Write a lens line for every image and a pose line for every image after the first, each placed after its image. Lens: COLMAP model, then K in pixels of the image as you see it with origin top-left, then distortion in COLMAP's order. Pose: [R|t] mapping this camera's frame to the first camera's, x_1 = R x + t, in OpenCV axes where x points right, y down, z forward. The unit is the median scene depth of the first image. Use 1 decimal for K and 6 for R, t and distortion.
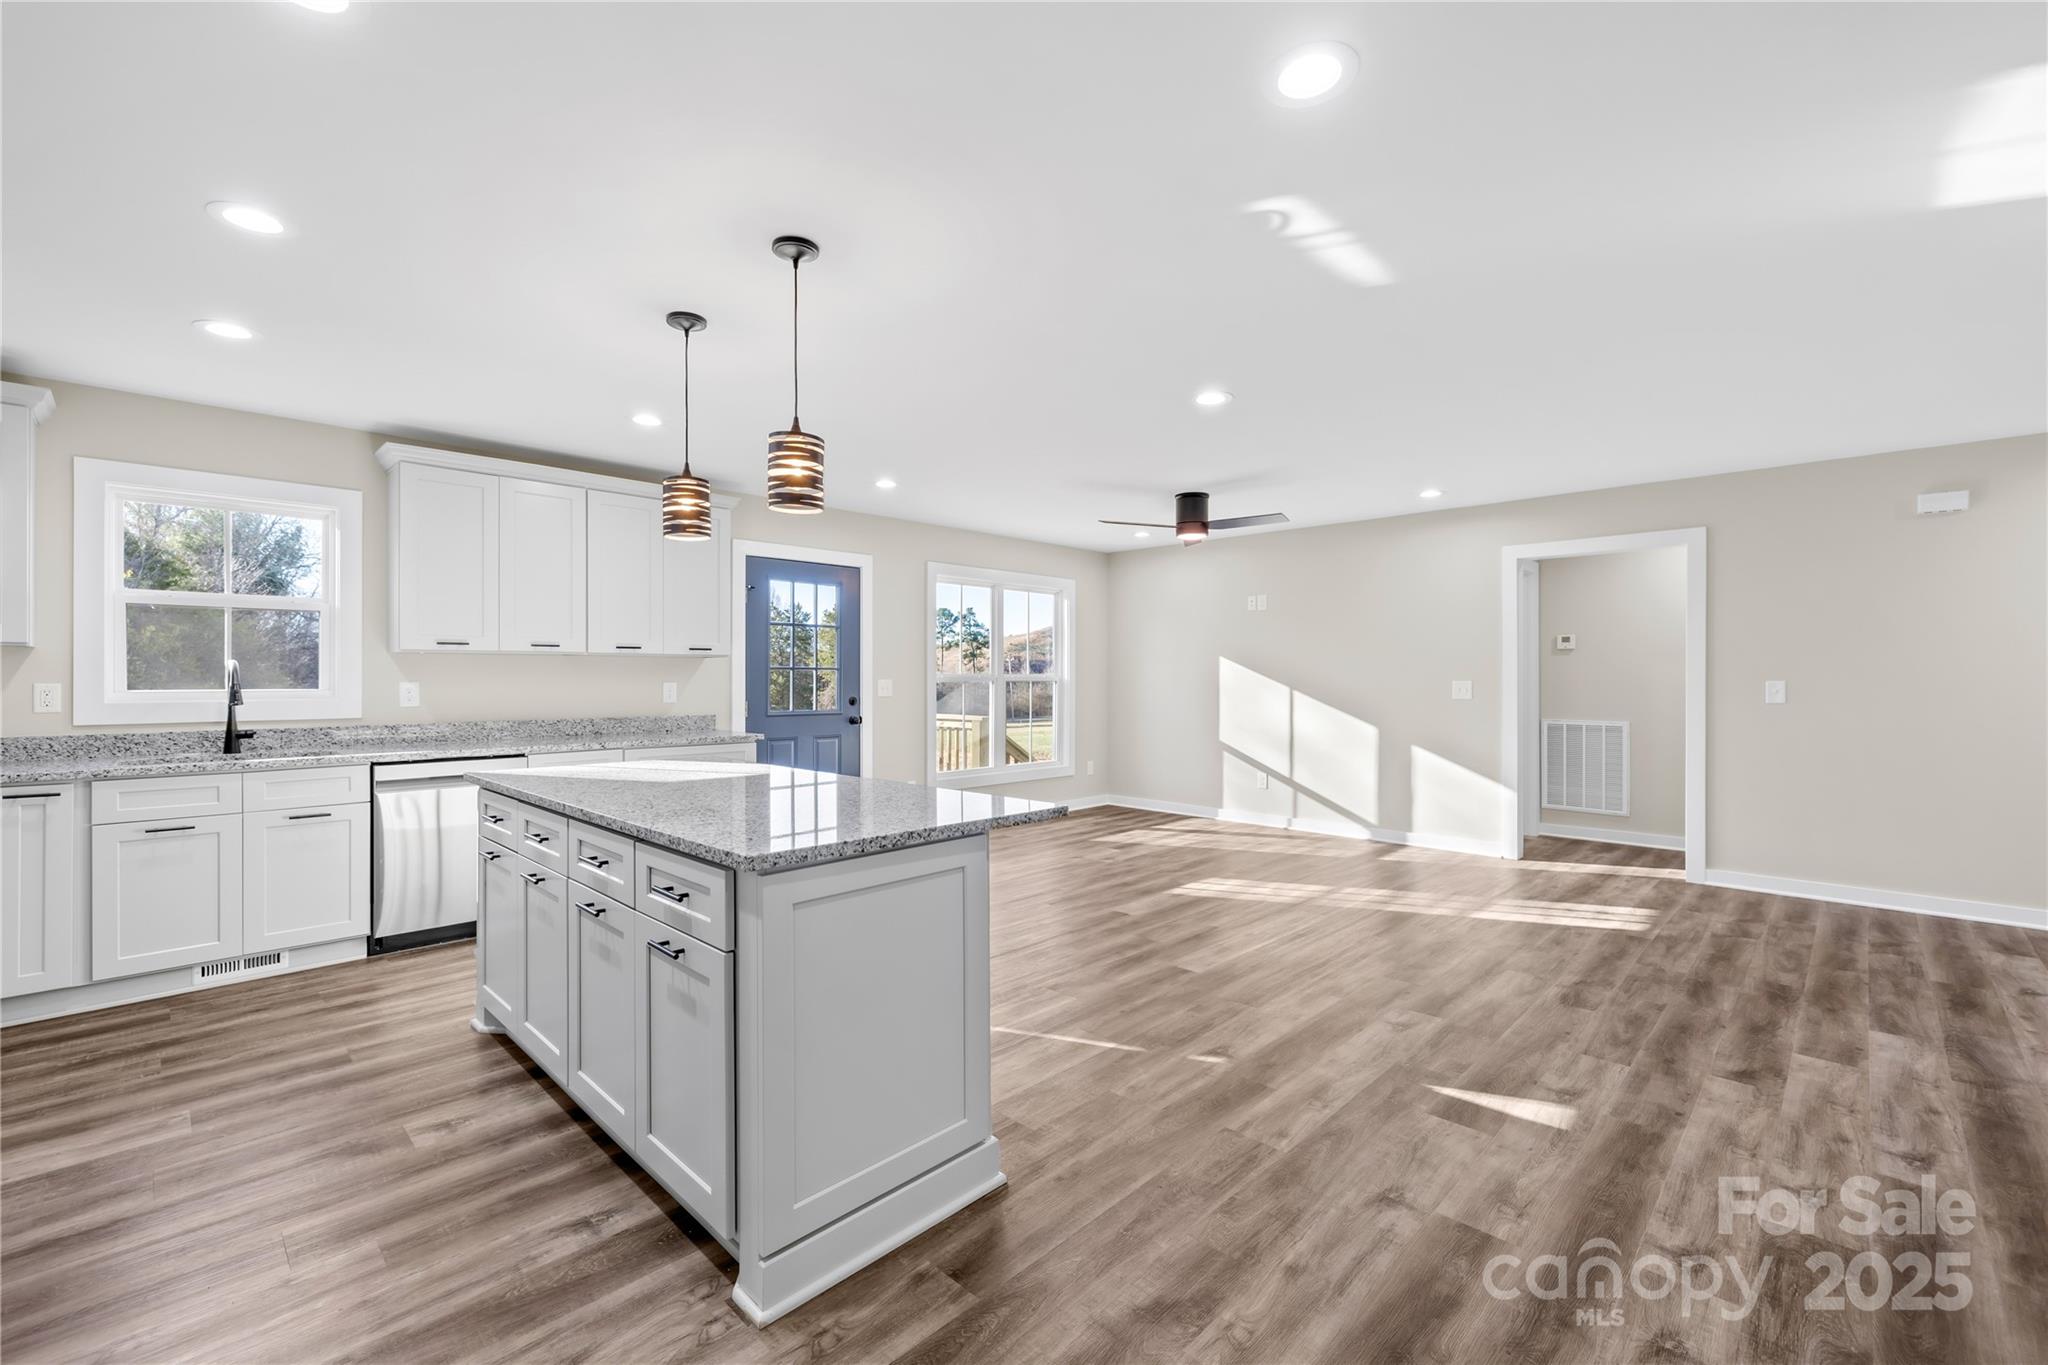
lens RADIAL K [[861.3, 0, 1020.4], [0, 861.3, 676.3], [0, 0, 1]] dist [-0.000492, 0.000238]
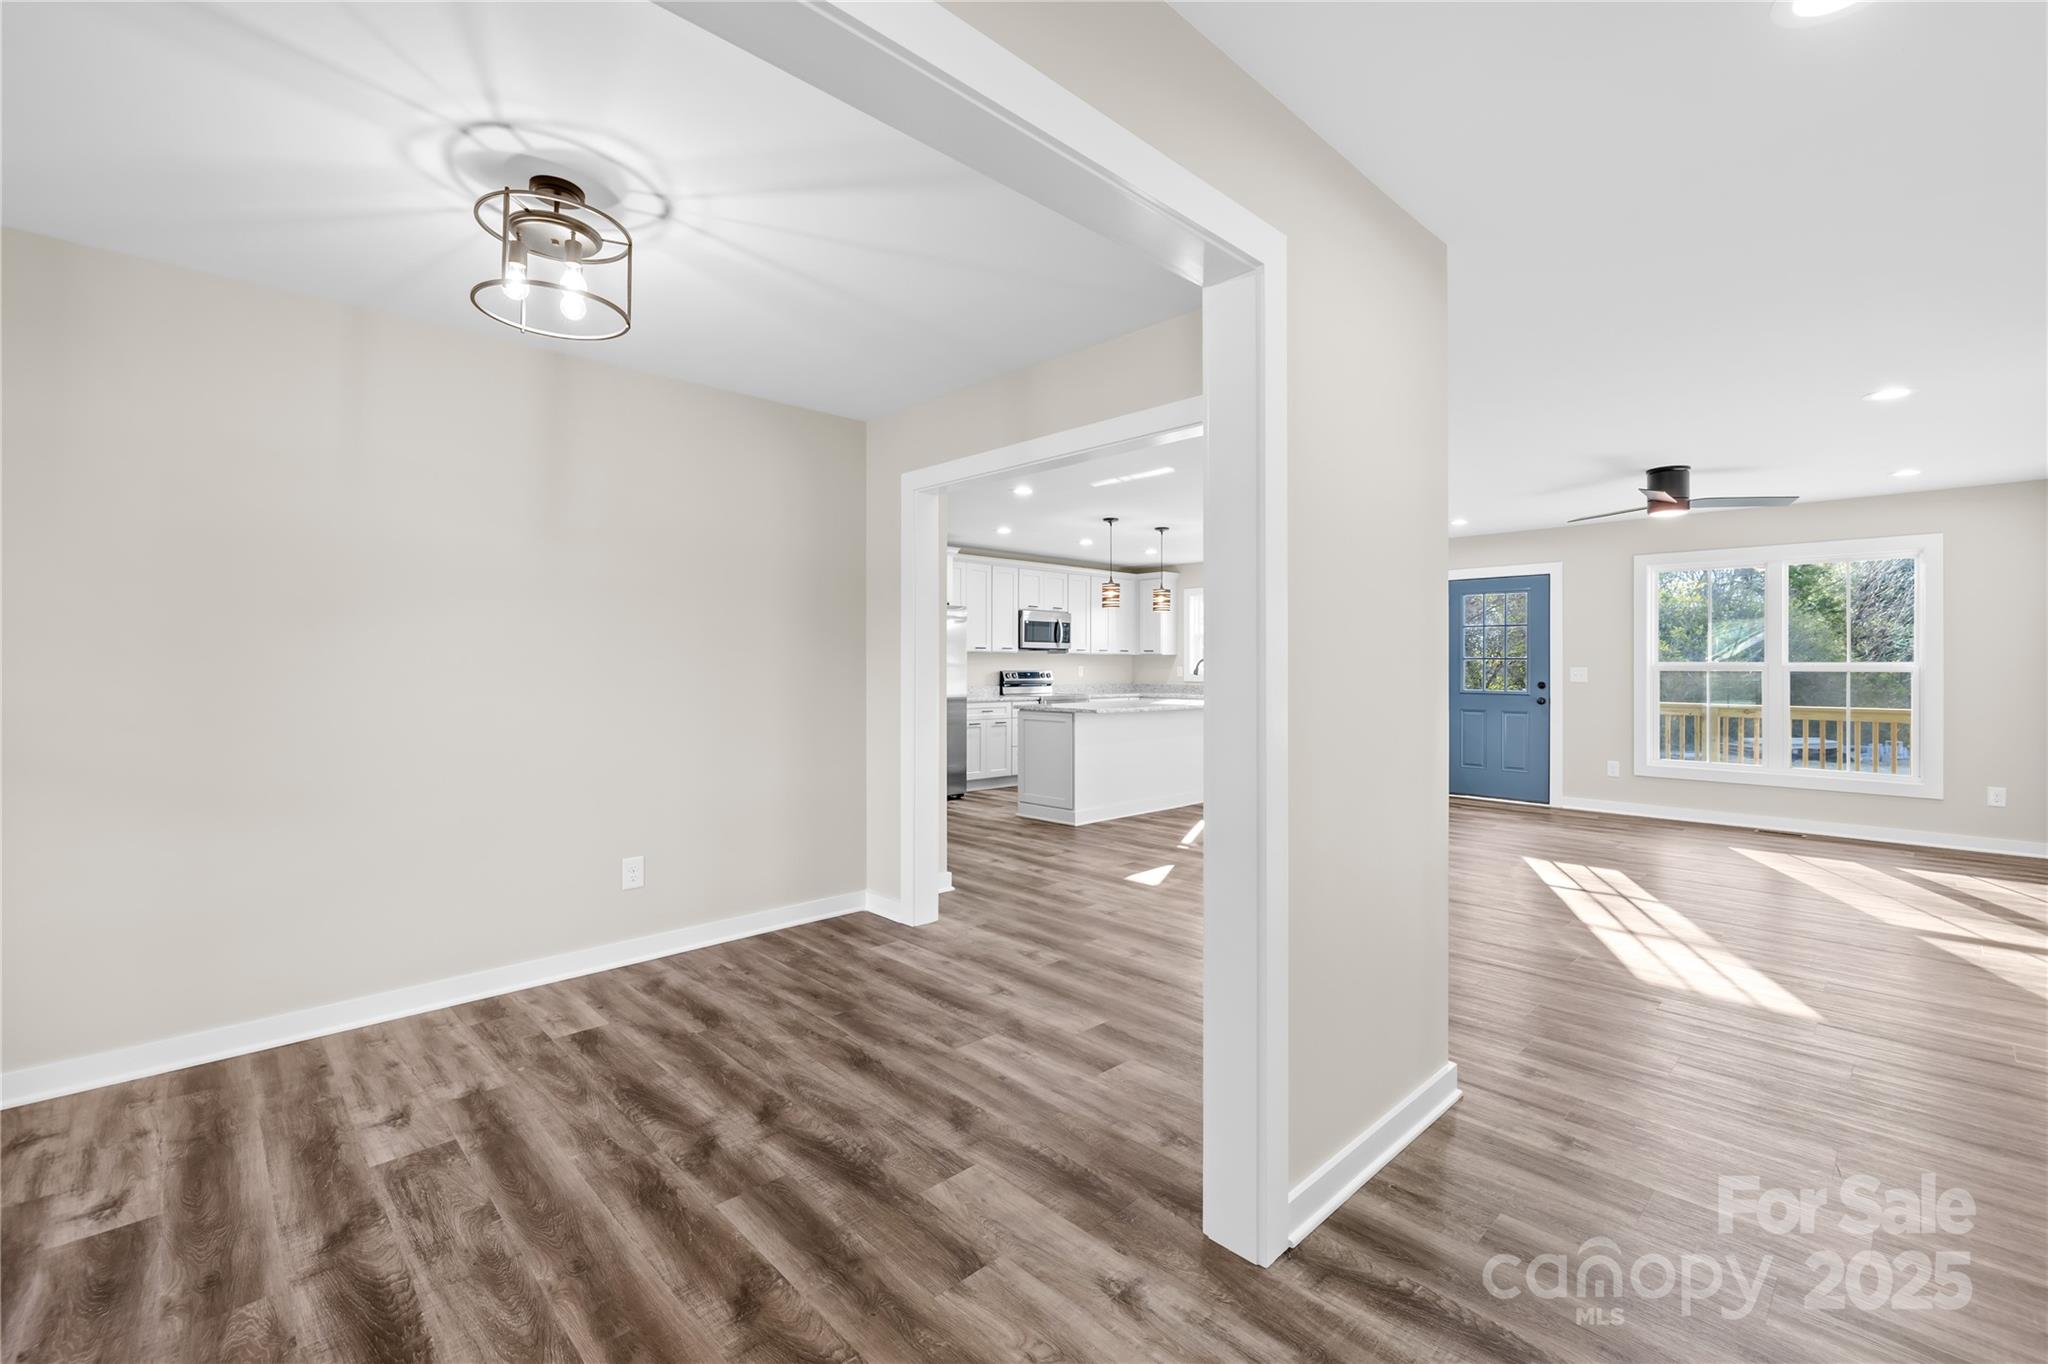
lens RADIAL K [[861.3, 0, 1027.4], [0, 861.3, 676.2], [0, 0, 1]] dist [-0.000492, 0.000238]
pose [[-0.025190, 0.011895, -0.999612, 1.754734], [-0.002224, 0.999926, 0.011954, 0.005318], [0.999680, 0.002524, -0.025162, 0.510951]]
